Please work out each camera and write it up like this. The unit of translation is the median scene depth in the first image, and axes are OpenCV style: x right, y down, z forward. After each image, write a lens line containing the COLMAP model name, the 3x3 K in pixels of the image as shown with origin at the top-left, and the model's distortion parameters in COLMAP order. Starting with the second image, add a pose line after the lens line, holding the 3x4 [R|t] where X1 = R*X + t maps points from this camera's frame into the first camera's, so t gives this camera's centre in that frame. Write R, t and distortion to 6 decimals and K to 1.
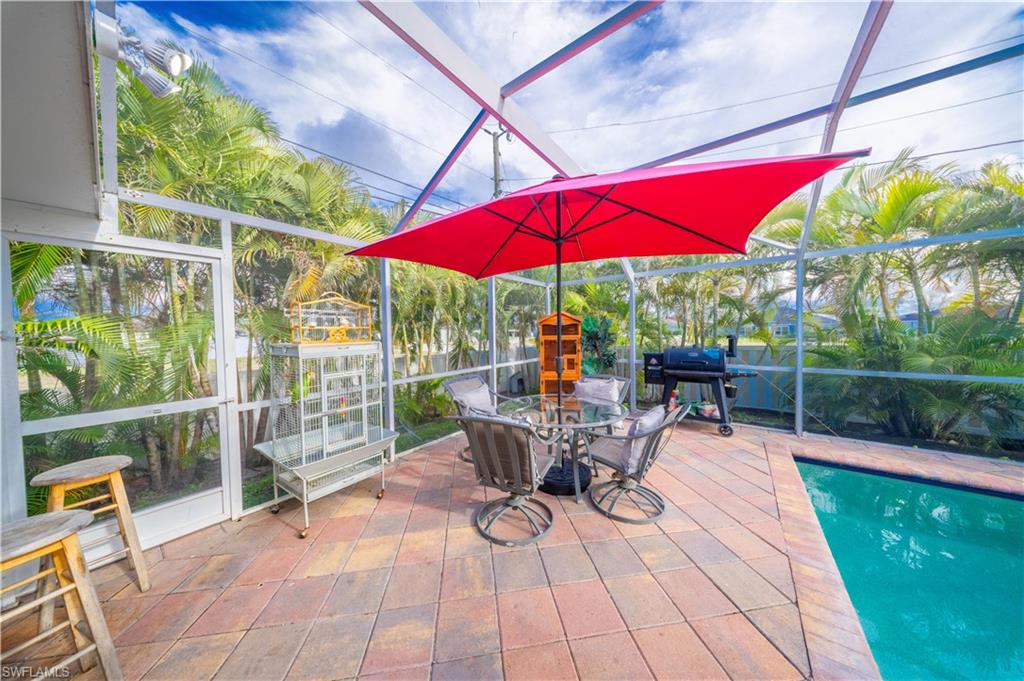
lens RADIAL K [[305.0, 0, 512.0], [0, 305.0, 340.5], [0, 0, 1]] dist [-0.000219, -0.000005]
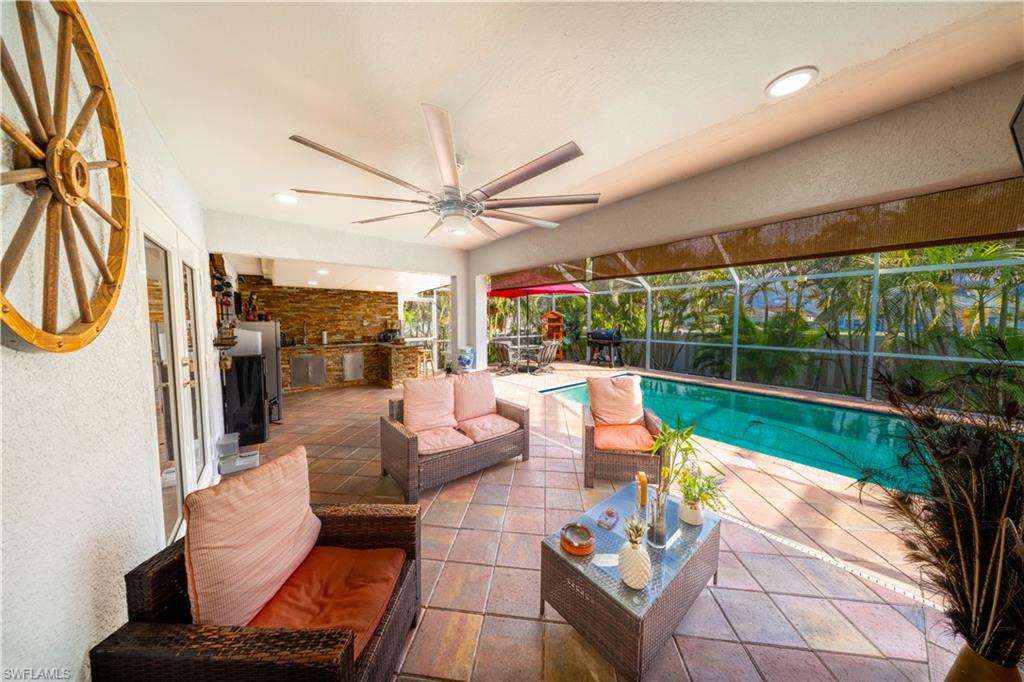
lens RADIAL K [[305.0, 0, 512.0], [0, 305.0, 341.0], [0, 0, 1]] dist [-0.000219, -0.000005]
pose [[0.970054, 0.032594, -0.240691, 0.820768], [-0.022854, 0.998807, 0.043149, 0.039226], [0.241810, -0.036356, 0.969642, -2.188439]]
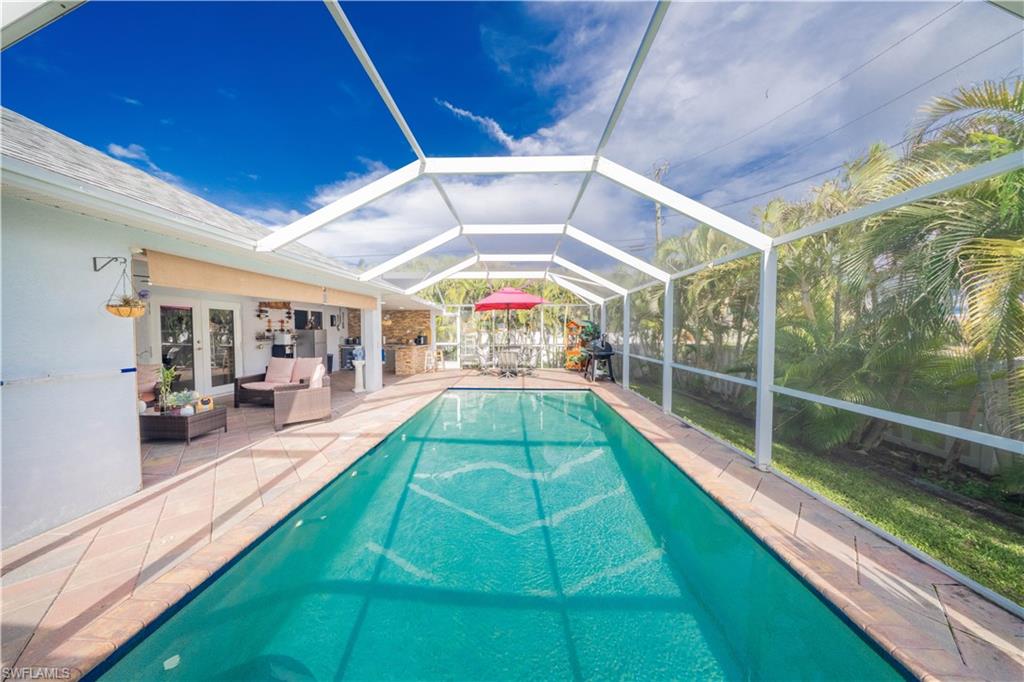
lens RADIAL K [[305.0, 0, 512.0], [0, 305.0, 341.0], [0, 0, 1]] dist [-0.000219, -0.000005]
pose [[0.578066, 0.043552, -0.814827, 3.246909], [-0.030571, 0.999030, 0.031709, -0.019211], [0.815417, 0.006580, 0.578837, -1.009602]]
